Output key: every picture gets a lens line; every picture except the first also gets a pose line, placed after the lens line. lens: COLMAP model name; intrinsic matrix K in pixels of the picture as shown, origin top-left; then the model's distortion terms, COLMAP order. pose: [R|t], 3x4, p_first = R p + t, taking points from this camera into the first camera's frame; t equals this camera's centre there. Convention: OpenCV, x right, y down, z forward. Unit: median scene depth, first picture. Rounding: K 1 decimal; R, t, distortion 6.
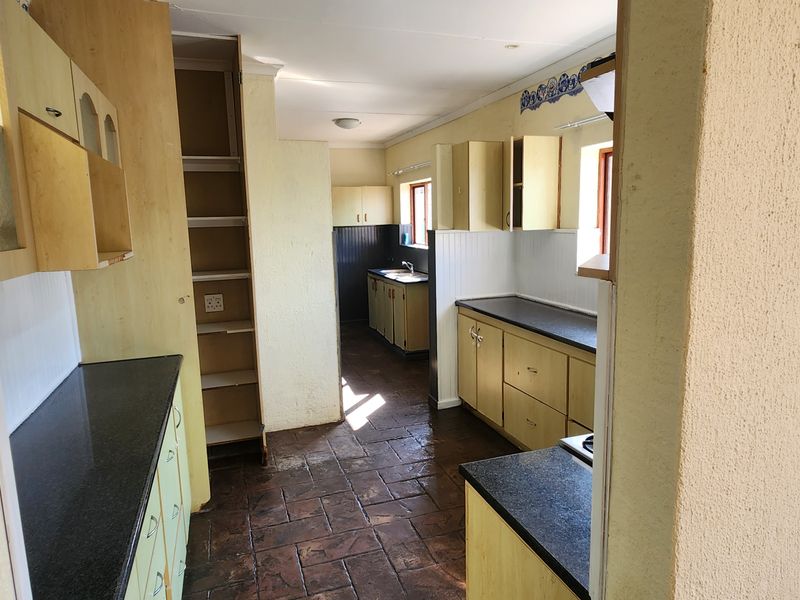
lens RADIAL K [[528.7, 0, 406.6], [0, 528.7, 299.9], [0, 0, 1]] dist [-0.004620, 0.002409]
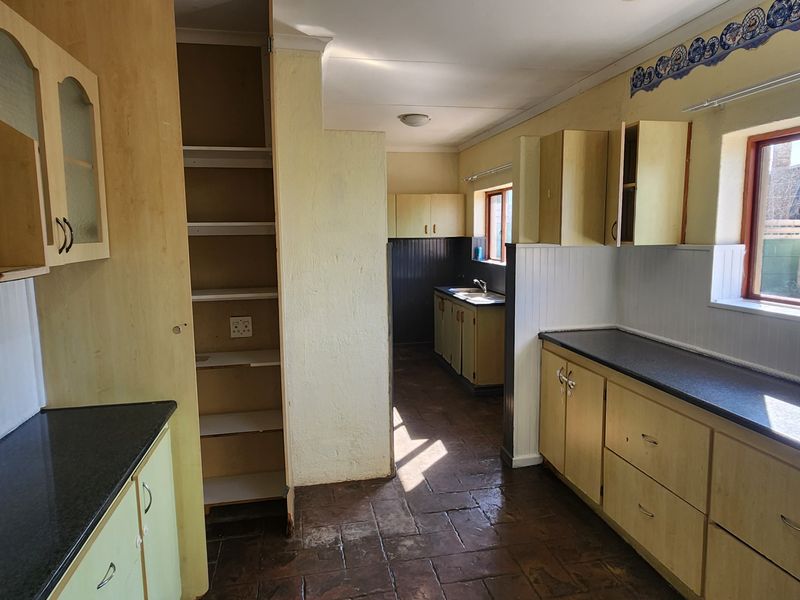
lens RADIAL K [[528.7, 0, 406.6], [0, 528.7, 299.9], [0, 0, 1]] dist [-0.004620, 0.002409]
pose [[0.990361, 0.030071, -0.135206, 0.001153], [-0.033496, 0.999171, -0.023134, -0.024199], [0.134398, 0.027440, 0.990547, 0.200526]]
